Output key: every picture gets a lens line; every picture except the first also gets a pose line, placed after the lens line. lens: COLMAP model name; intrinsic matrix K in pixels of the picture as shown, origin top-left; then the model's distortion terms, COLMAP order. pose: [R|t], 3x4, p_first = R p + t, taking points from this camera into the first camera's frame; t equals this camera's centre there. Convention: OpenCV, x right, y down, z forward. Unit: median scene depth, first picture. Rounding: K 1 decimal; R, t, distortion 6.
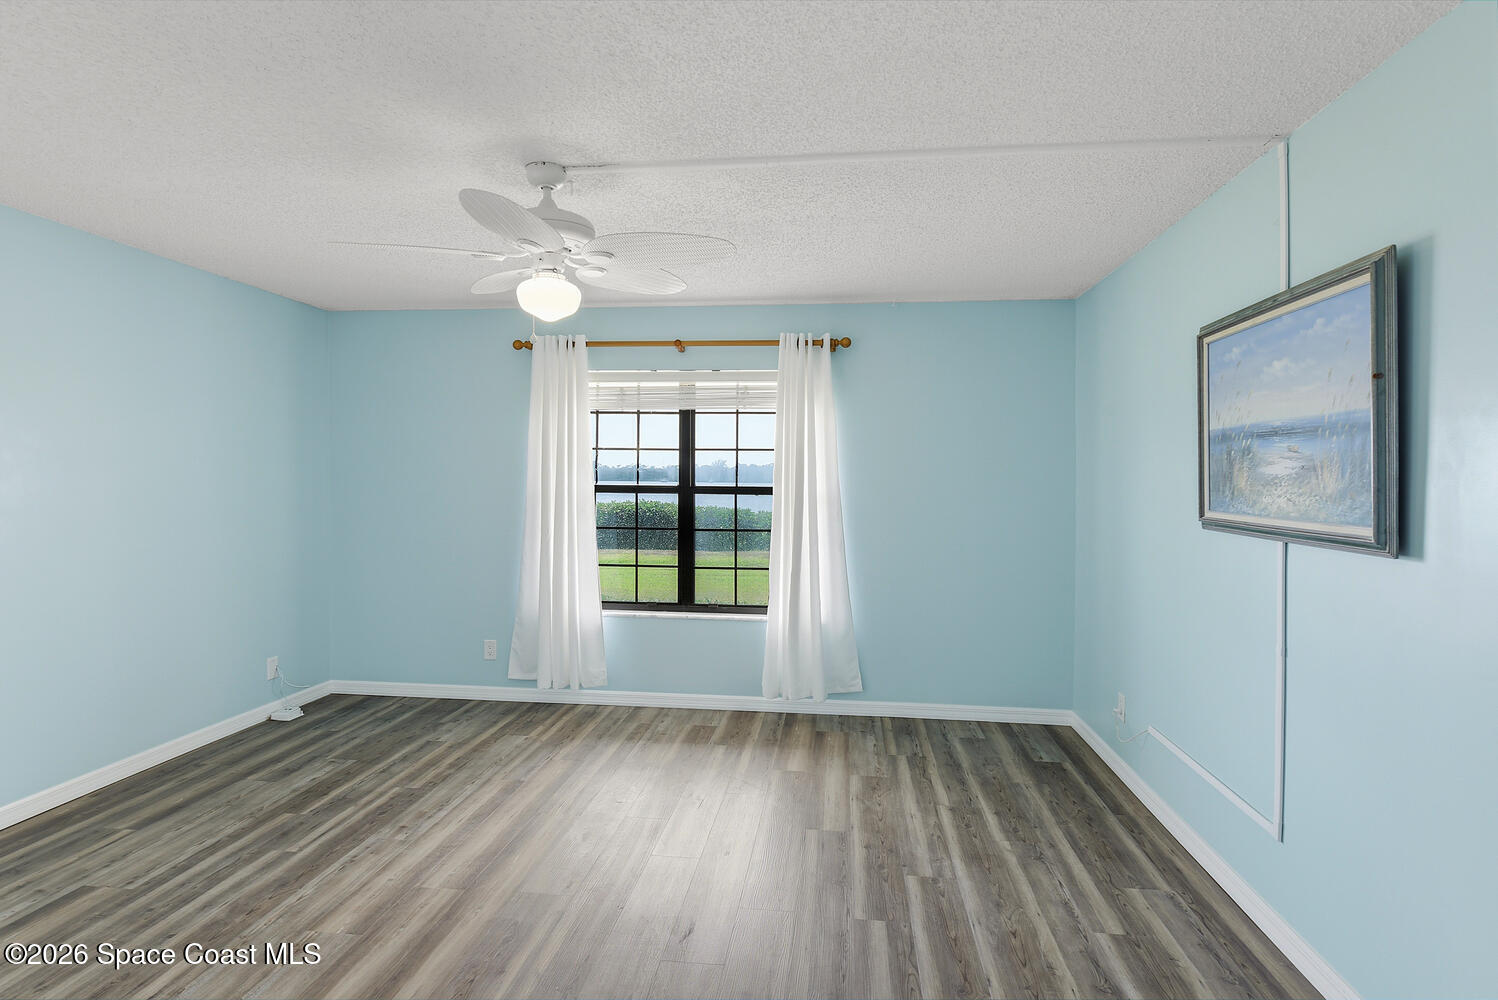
lens RADIAL K [[781.3, 0, 750.9], [0, 781.3, 483.6], [0, 0, 1]] dist [-0.003073, -0.000120]
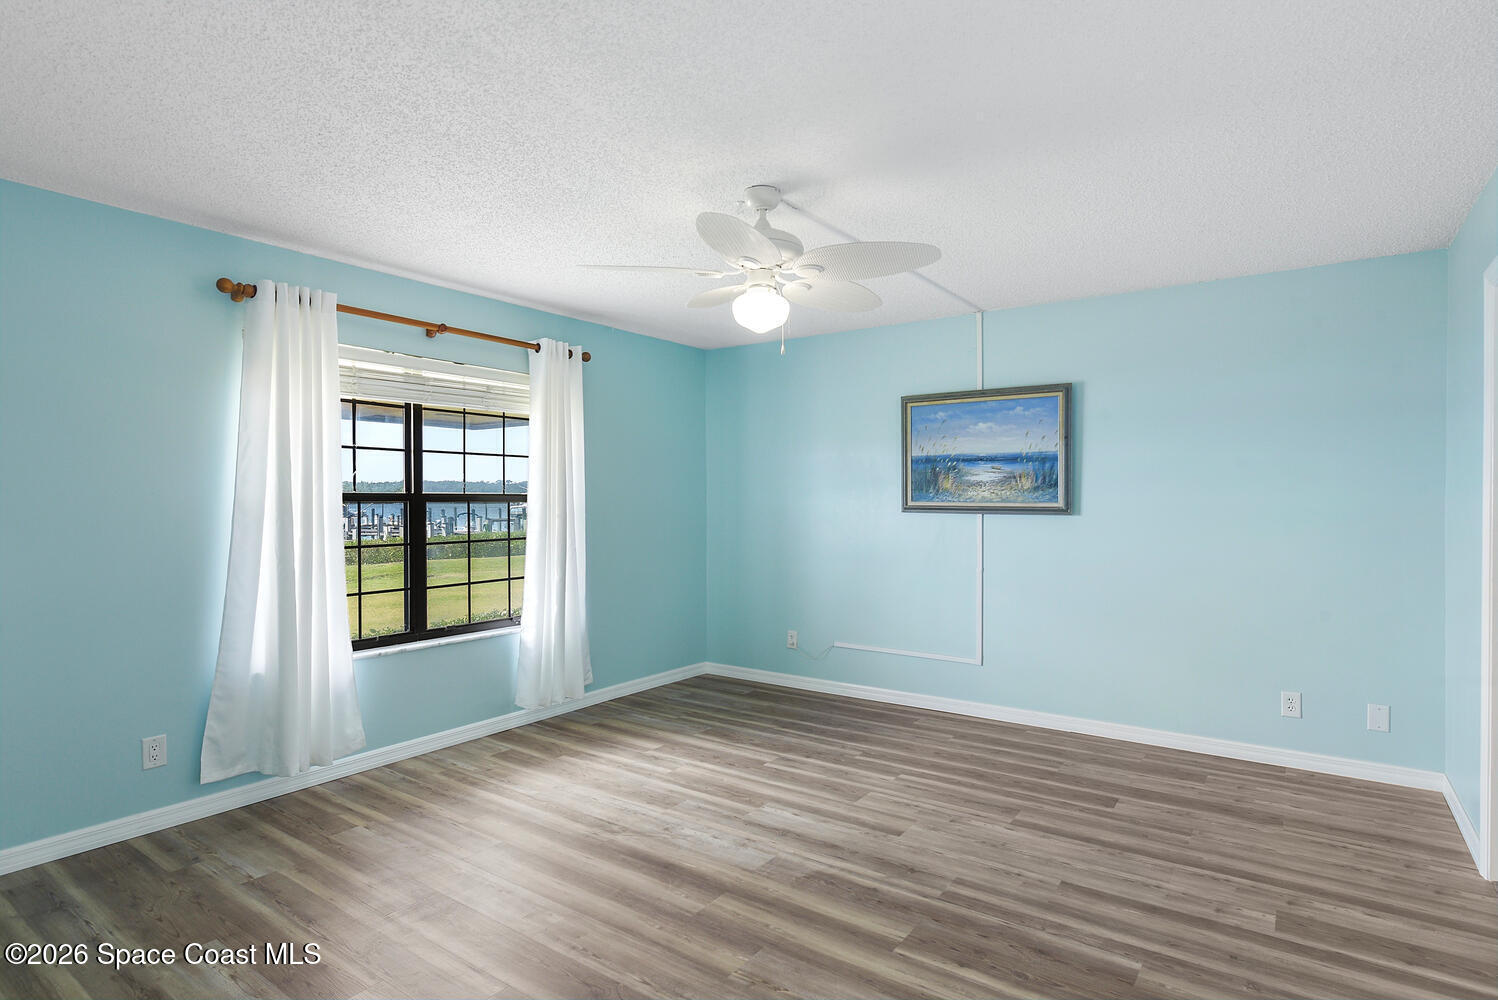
lens RADIAL K [[794.6, 0, 749.0], [0, 794.6, 500.0], [0, 0, 1]] dist [-0.001288, -0.000142]
pose [[0.480483, -0.010842, 0.876937, -0.908538], [0.011638, 0.999914, 0.005986, 0.012634], [-0.876927, 0.007329, 0.480568, 0.358884]]
